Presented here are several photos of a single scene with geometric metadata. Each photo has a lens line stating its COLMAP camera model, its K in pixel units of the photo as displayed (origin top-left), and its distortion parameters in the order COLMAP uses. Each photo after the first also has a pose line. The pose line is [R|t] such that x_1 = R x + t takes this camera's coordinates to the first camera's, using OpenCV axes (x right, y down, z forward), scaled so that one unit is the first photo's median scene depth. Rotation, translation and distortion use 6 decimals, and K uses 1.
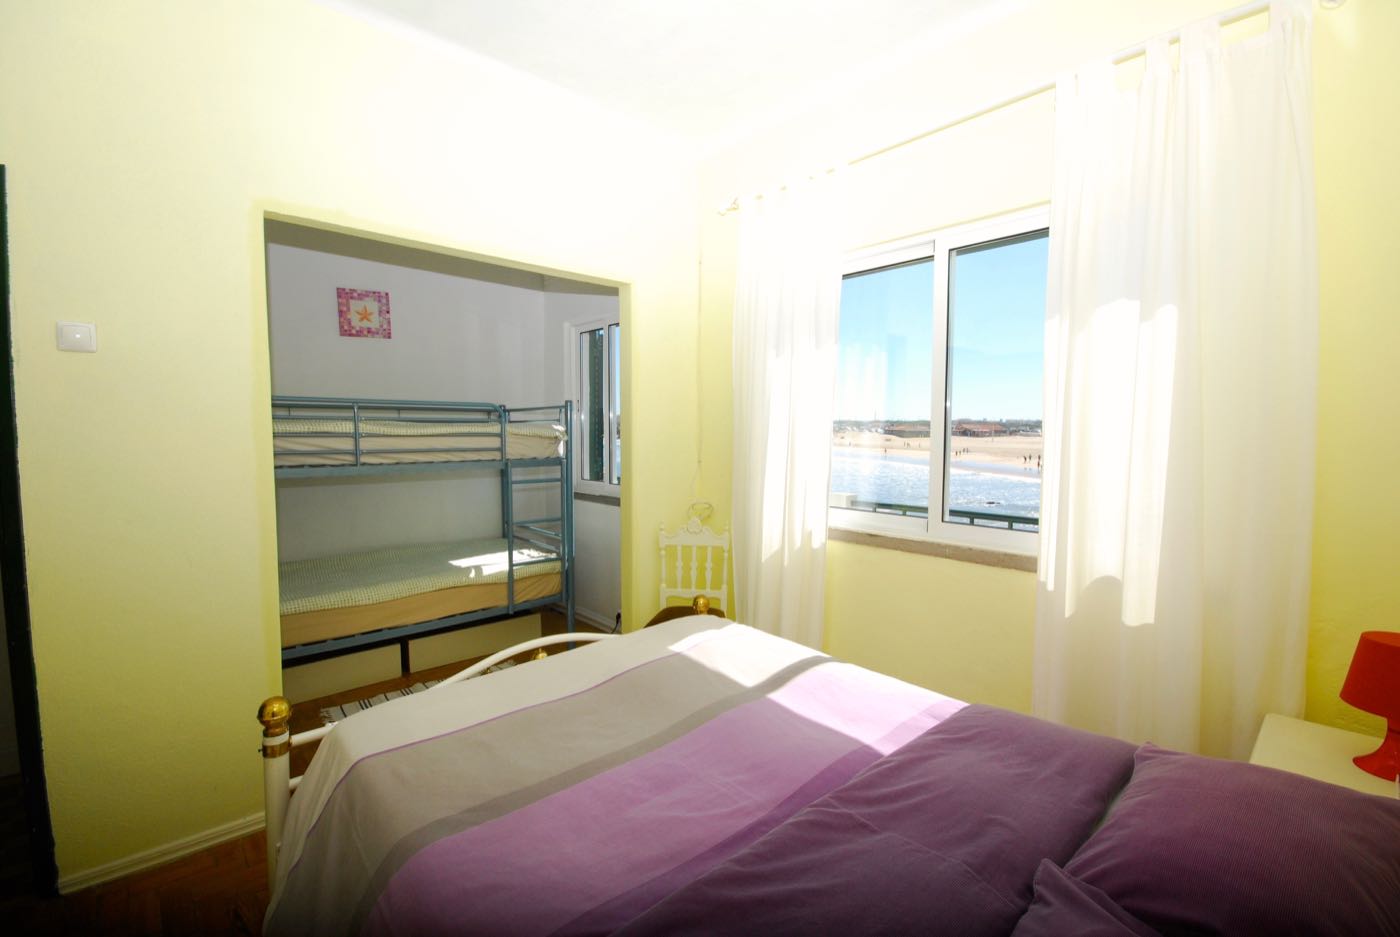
lens RADIAL K [[621.6, 0, 710.2], [0, 621.6, 467.3], [0, 0, 1]] dist [-0.002987, -0.000071]
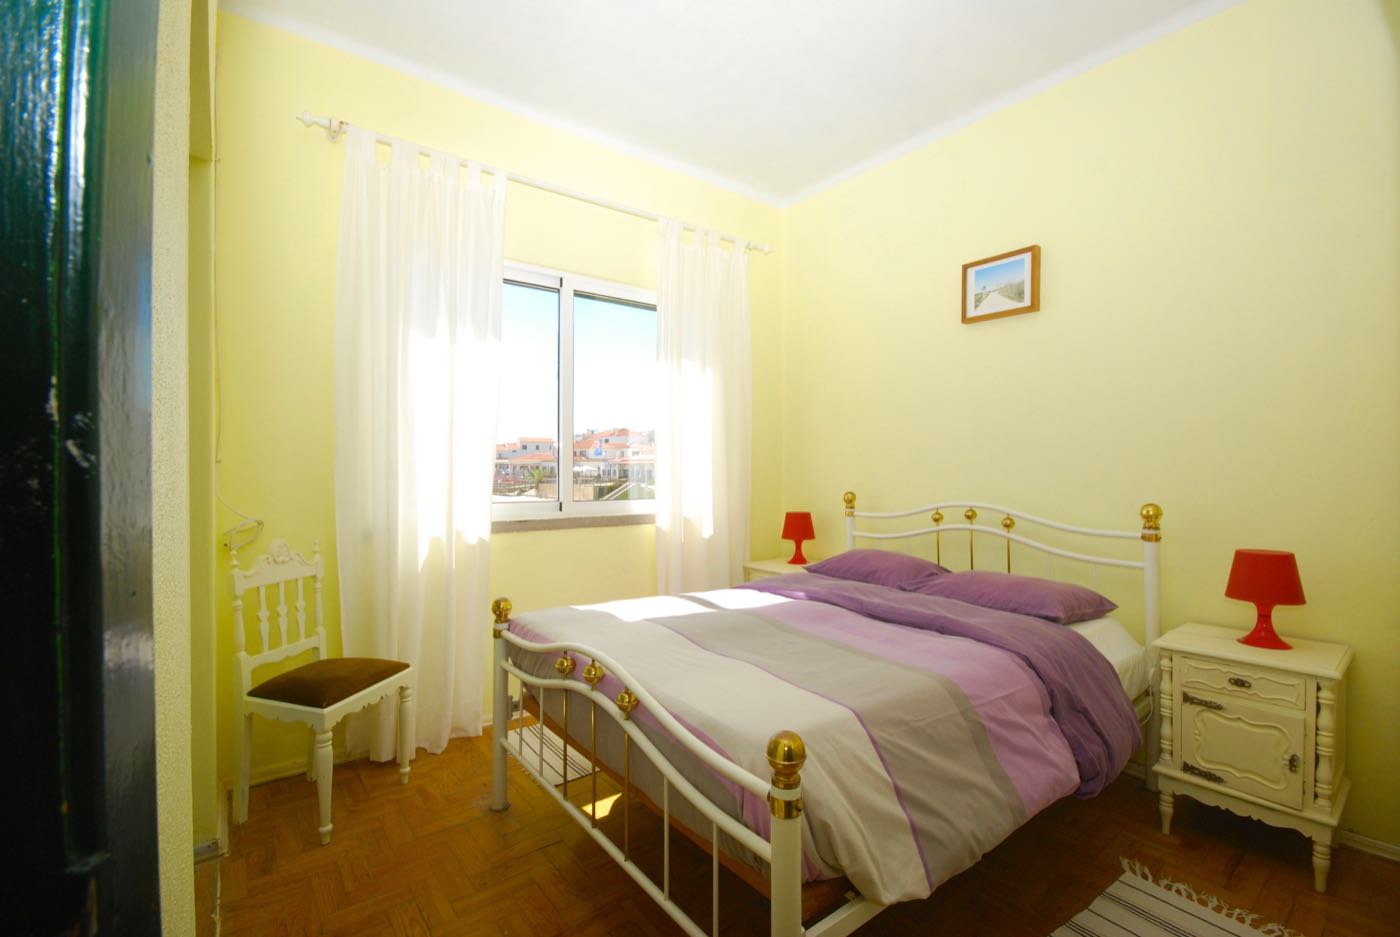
lens RADIAL K [[621.6, 0, 701.3], [0, 621.6, 471.0], [0, 0, 1]] dist [-0.002987, -0.000071]
pose [[0.096101, -0.002306, 0.995369, -0.678973], [0.061006, 0.998131, -0.003578, 0.036643], [-0.993500, 0.061067, 0.096062, 0.485153]]
